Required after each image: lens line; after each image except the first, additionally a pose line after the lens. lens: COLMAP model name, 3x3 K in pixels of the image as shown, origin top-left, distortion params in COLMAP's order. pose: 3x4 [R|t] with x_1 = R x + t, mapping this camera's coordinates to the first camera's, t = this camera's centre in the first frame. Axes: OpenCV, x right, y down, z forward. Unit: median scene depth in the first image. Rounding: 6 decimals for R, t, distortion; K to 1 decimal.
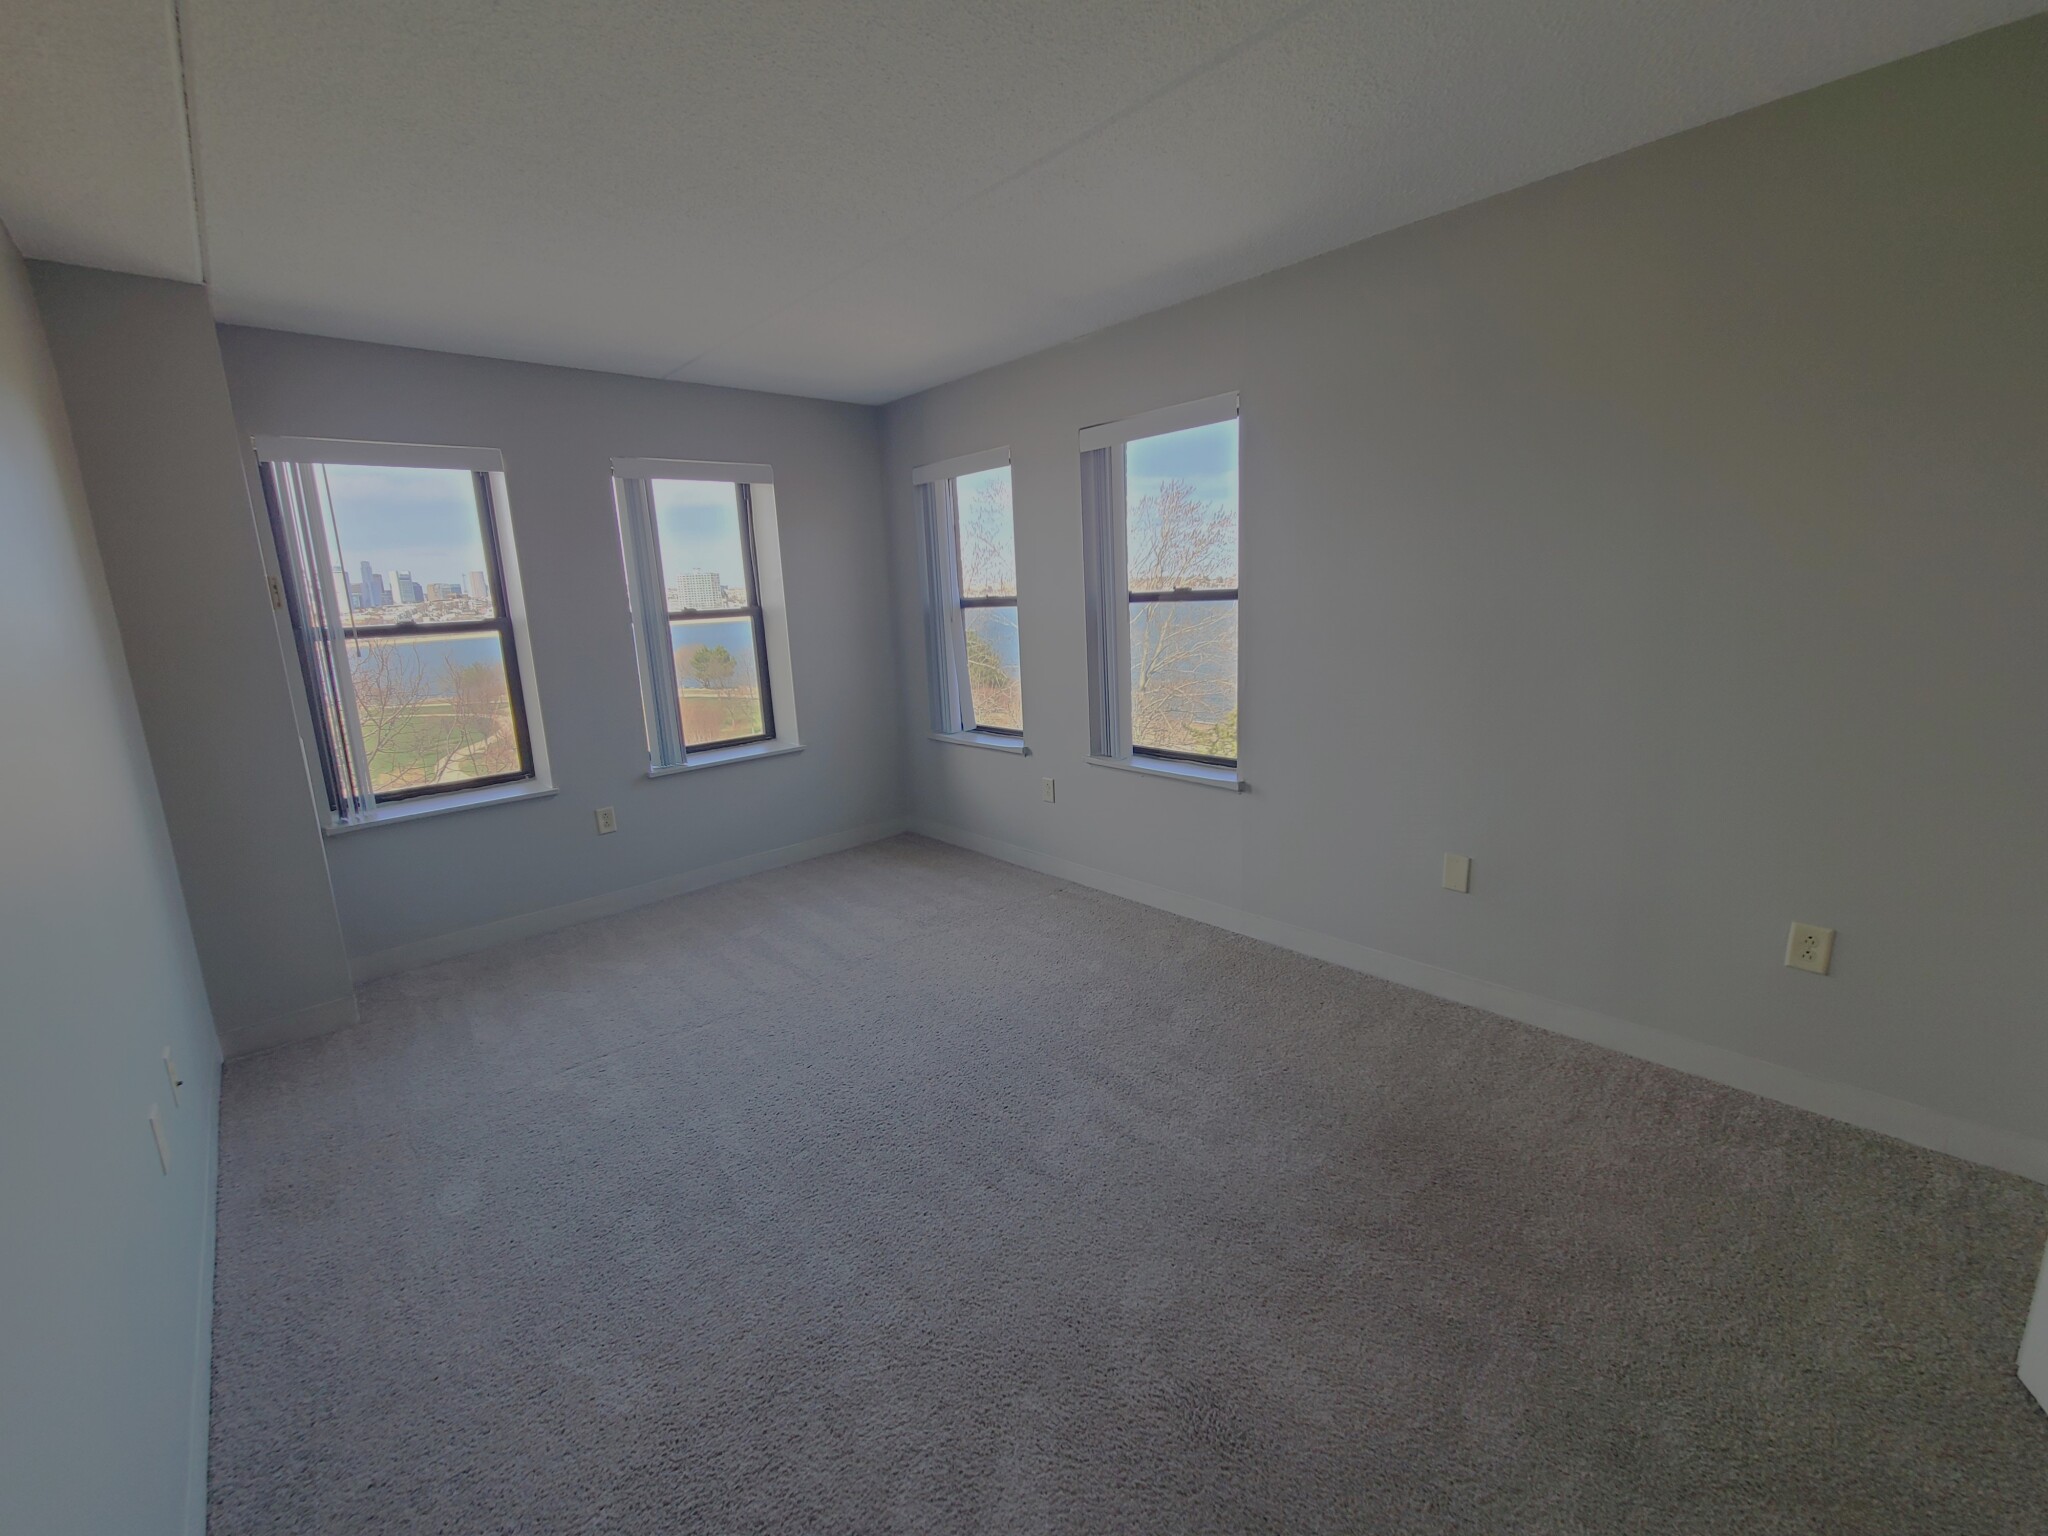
lens RADIAL K [[837.8, 0, 1013.9], [0, 837.8, 742.0], [0, 0, 1]] dist [-0.016946, -0.002829]
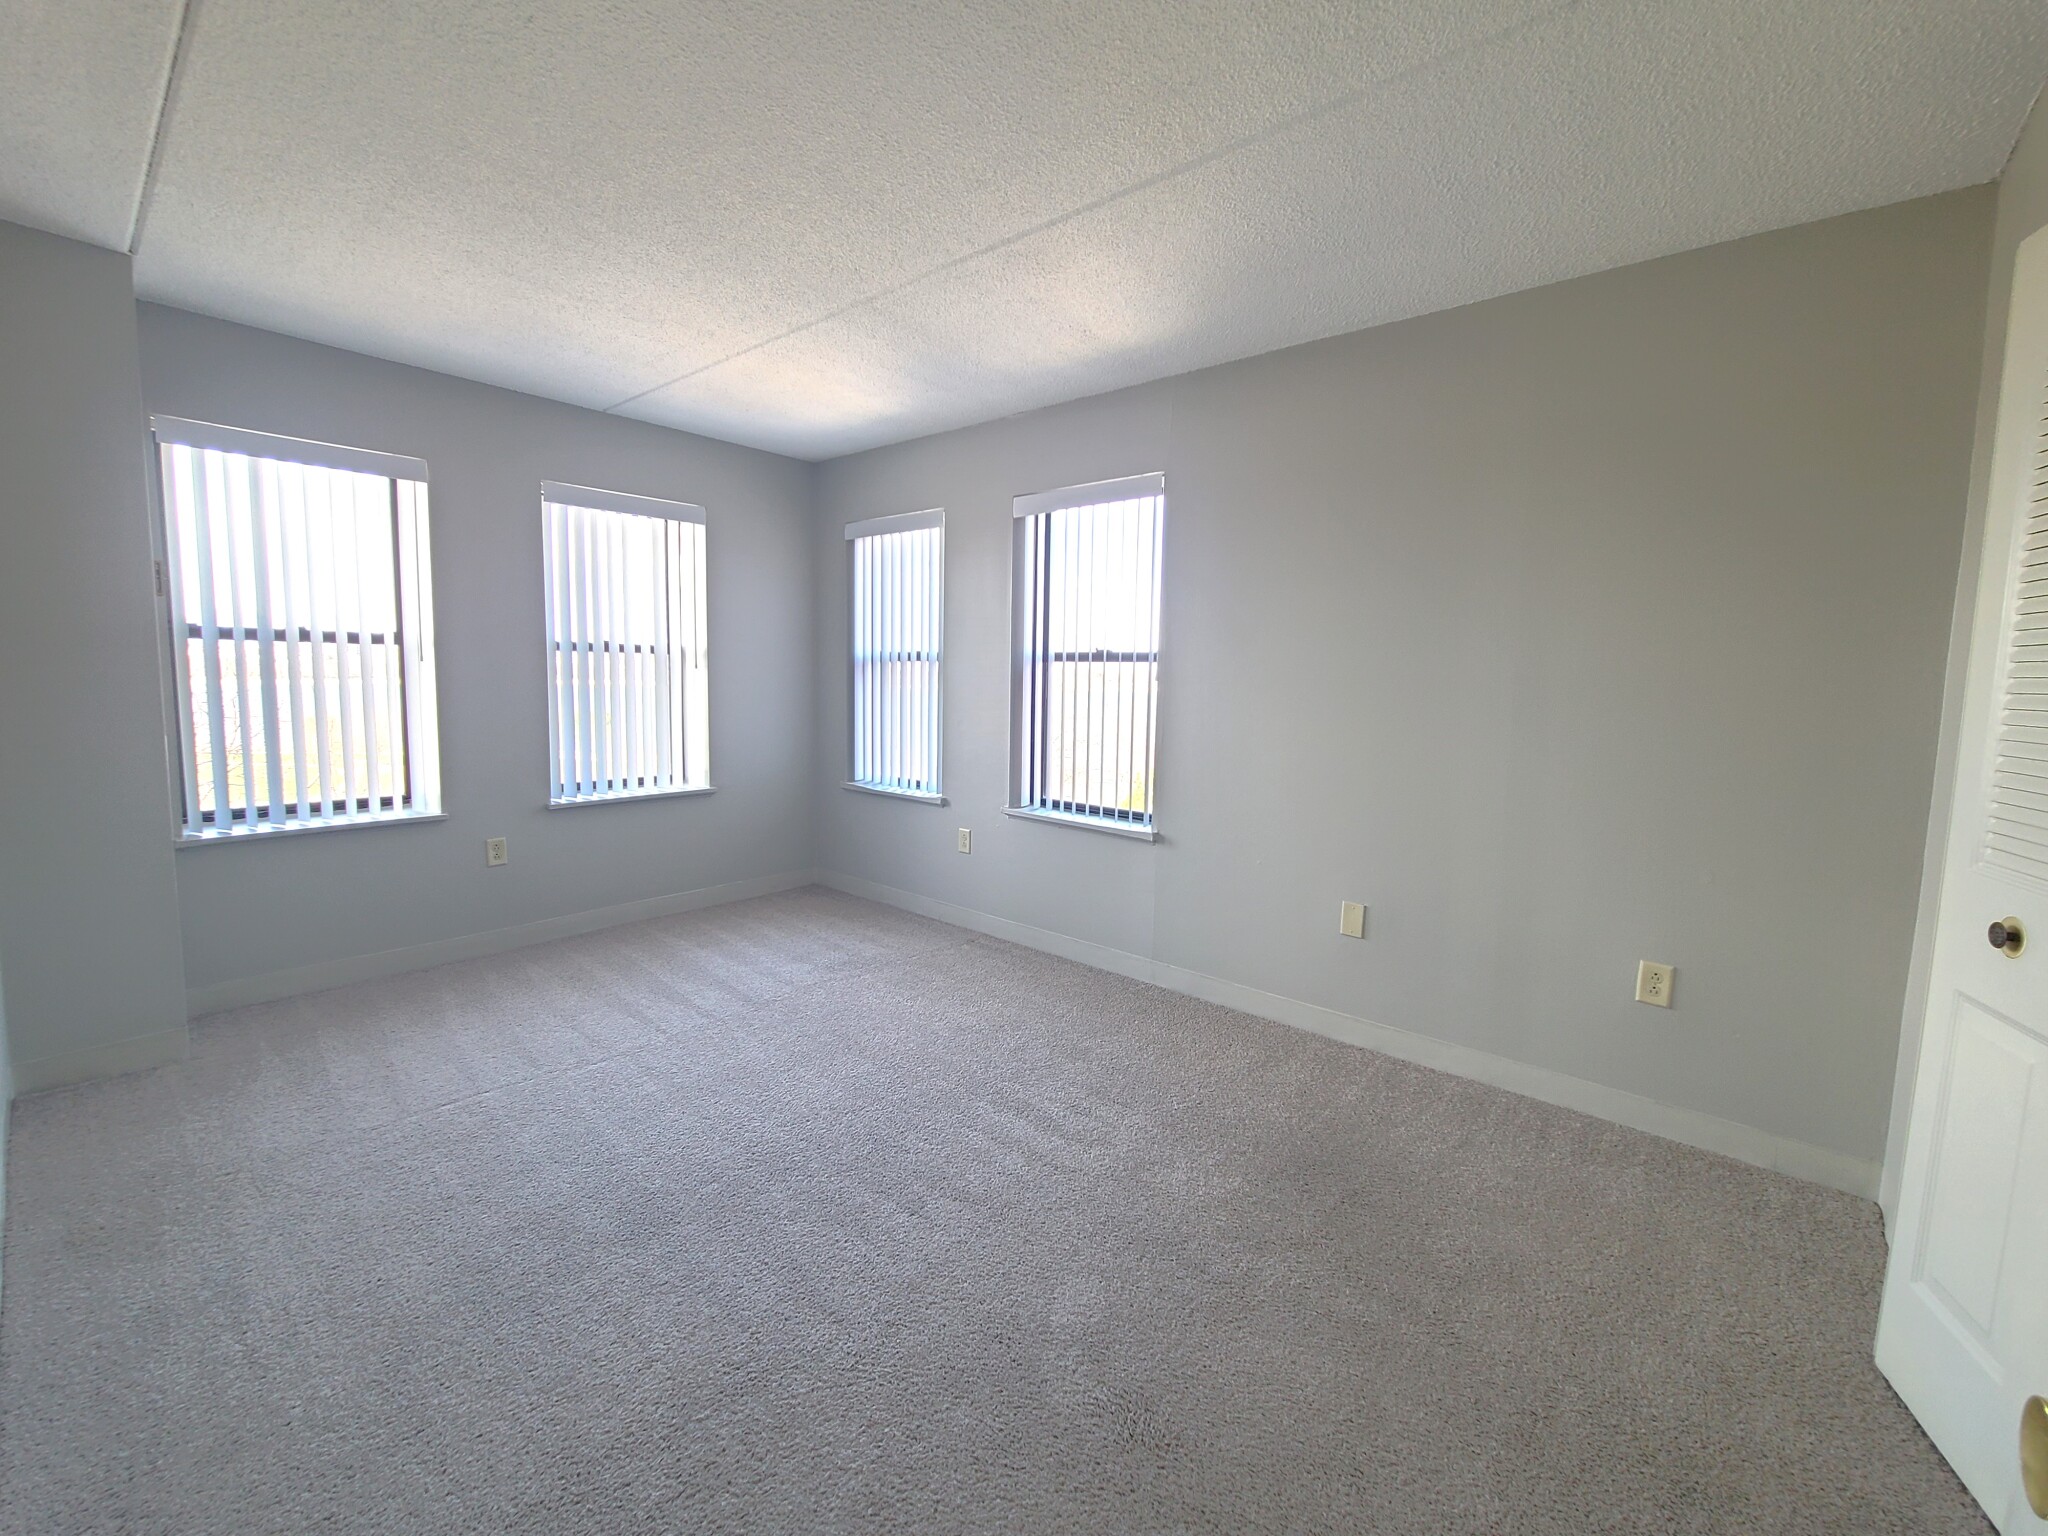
lens RADIAL K [[837.8, 0, 1022.2], [0, 837.8, 738.6], [0, 0, 1]] dist [-0.016946, -0.002829]
pose [[0.989663, 0.055043, 0.132430, -0.056957], [-0.040705, 0.993247, -0.108642, 0.076754], [-0.137516, 0.102128, 0.985220, -0.029830]]
